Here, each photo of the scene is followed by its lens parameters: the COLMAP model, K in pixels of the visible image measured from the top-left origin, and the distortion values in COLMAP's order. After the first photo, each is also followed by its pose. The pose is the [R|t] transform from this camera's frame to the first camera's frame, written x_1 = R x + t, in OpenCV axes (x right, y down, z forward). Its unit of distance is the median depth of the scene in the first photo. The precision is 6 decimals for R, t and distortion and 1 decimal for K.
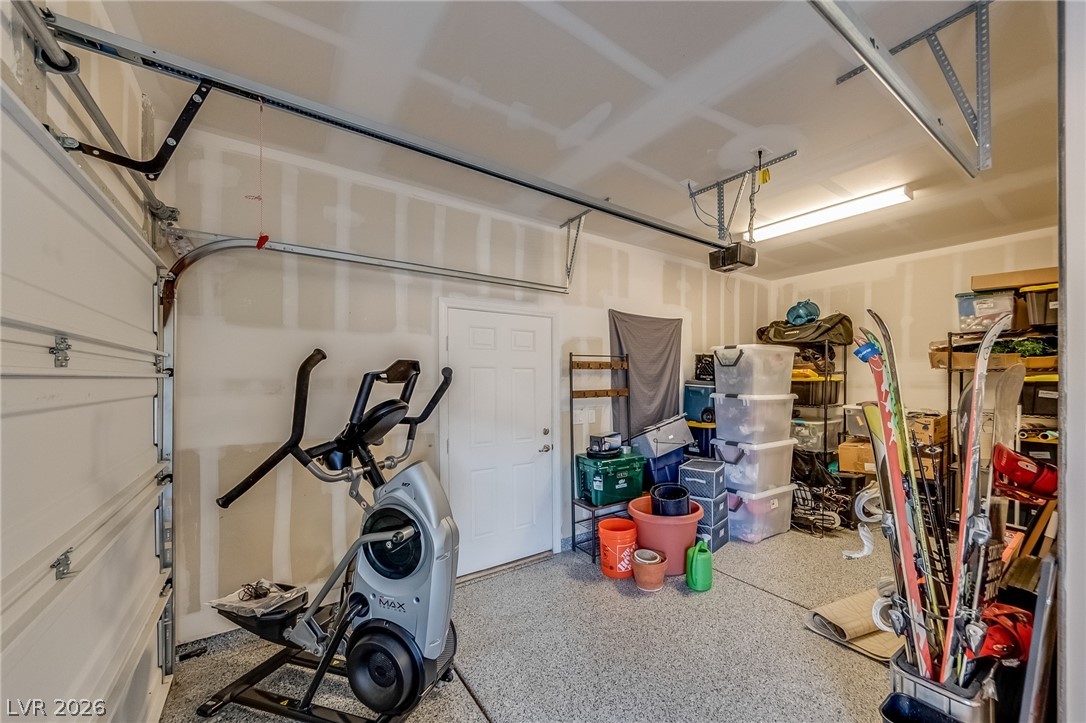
lens RADIAL K [[392.1, 0, 536.1], [0, 392.1, 376.5], [0, 0, 1]] dist [0.000360, 0.000013]
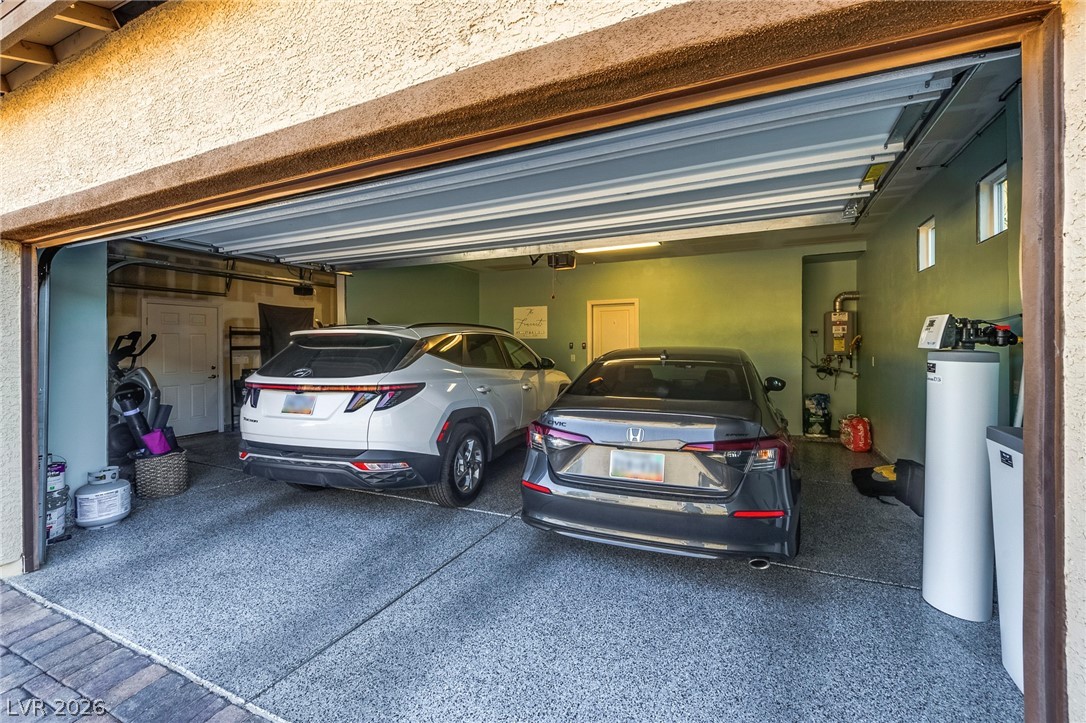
lens RADIAL K [[455.8, 0, 546.1], [0, 455.8, 344.6], [0, 0, 1]] dist [0.000917, 0.000084]
pose [[0.848712, -0.004627, 0.528836, 0.225463], [0.002591, 0.999986, 0.004591, 0.022864], [-0.528849, -0.002526, 0.848712, -1.725000]]
